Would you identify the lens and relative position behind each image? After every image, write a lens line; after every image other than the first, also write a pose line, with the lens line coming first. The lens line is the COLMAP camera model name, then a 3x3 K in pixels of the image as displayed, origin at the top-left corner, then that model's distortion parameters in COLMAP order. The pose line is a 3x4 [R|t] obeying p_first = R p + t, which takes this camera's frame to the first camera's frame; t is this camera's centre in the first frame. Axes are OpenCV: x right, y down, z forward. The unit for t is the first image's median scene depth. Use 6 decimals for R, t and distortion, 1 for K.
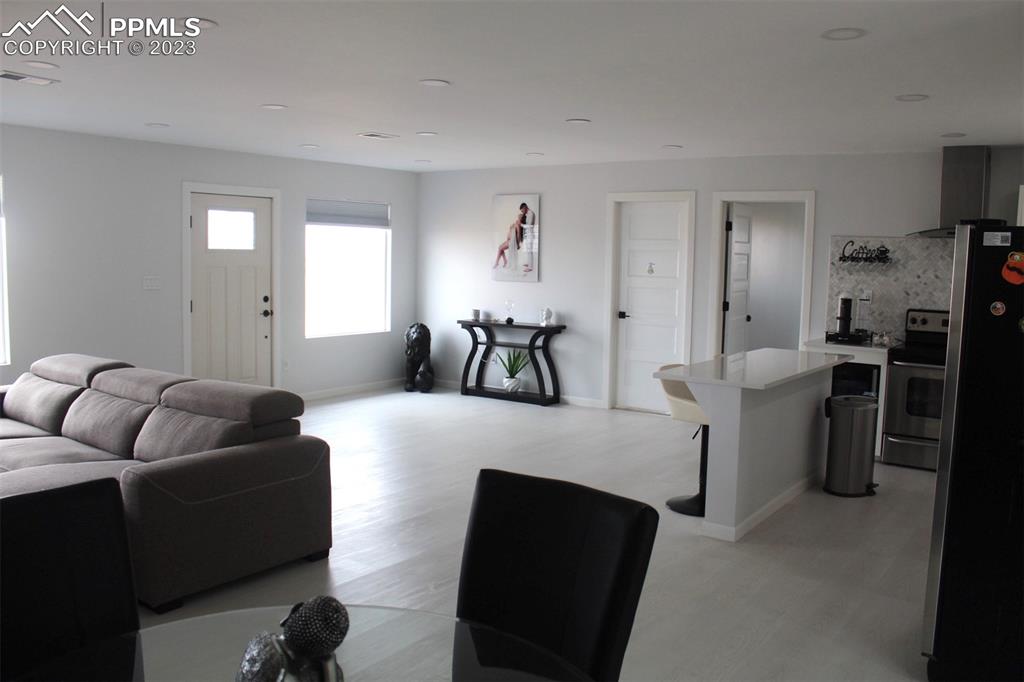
lens RADIAL K [[889.9, 0, 510.8], [0, 889.9, 342.0], [0, 0, 1]] dist [-0.116568, 0.032240]
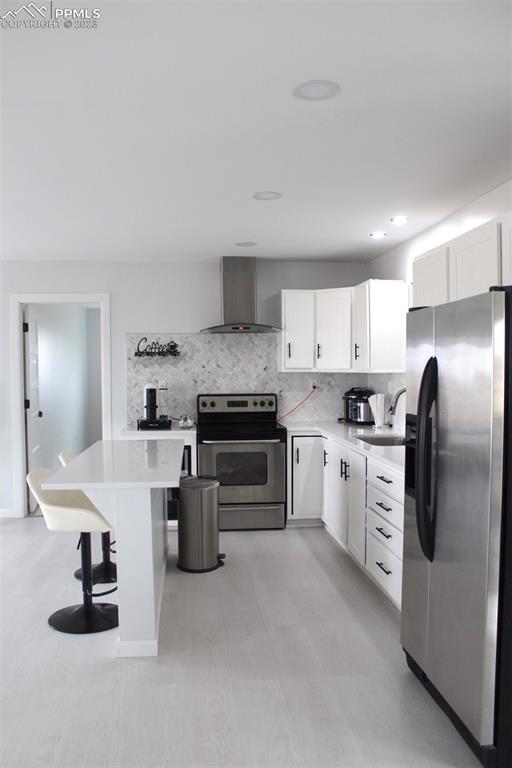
lens RADIAL K [[667.5, 0, 254.8], [0, 667.5, 385.0], [0, 0, 1]] dist [-0.116568, 0.032240]
pose [[0.756257, -0.048140, 0.652501, -0.066493], [0.091596, 0.995258, -0.032734, -0.014241], [-0.647831, 0.084522, 0.757081, 0.266449]]
